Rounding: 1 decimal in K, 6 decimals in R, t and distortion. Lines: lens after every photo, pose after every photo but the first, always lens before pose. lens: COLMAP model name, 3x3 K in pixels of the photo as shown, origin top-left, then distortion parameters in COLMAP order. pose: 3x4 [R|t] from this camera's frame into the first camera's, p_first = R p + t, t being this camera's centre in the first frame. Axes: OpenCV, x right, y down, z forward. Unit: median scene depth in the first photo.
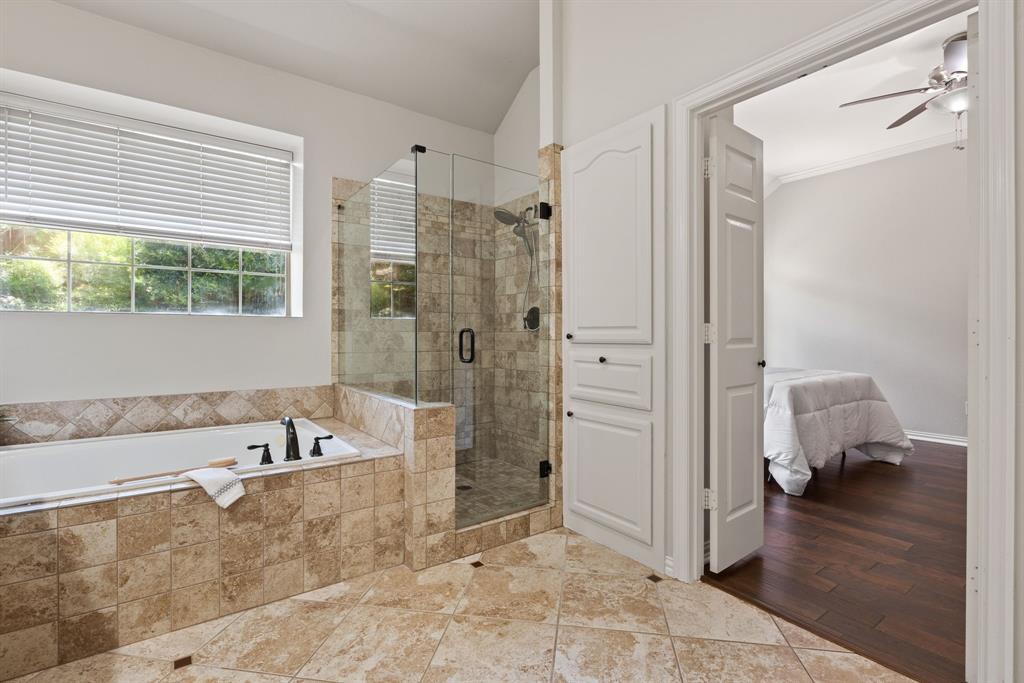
lens RADIAL K [[473.4, 0, 510.4], [0, 473.4, 336.1], [0, 0, 1]] dist [-0.009630, 0.003524]
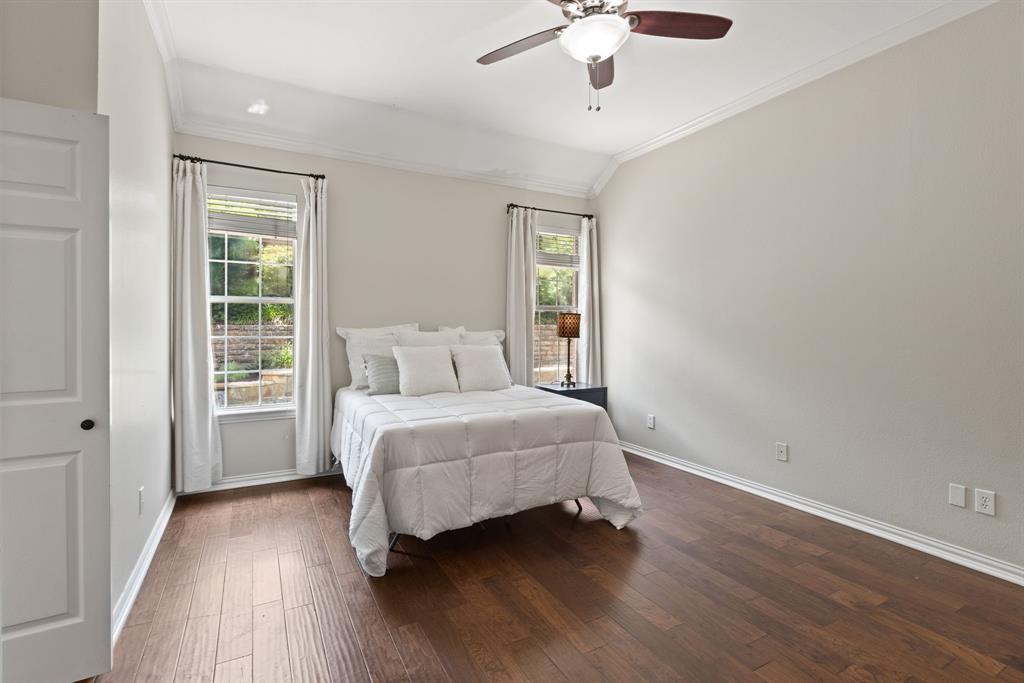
lens RADIAL K [[473.4, 0, 508.4], [0, 473.4, 334.6], [0, 0, 1]] dist [-0.009630, 0.003524]
pose [[0.990939, 0.000489, -0.134313, 1.421636], [0.001289, 0.999913, 0.013149, -0.098876], [0.134307, -0.013203, 0.990852, 0.417944]]
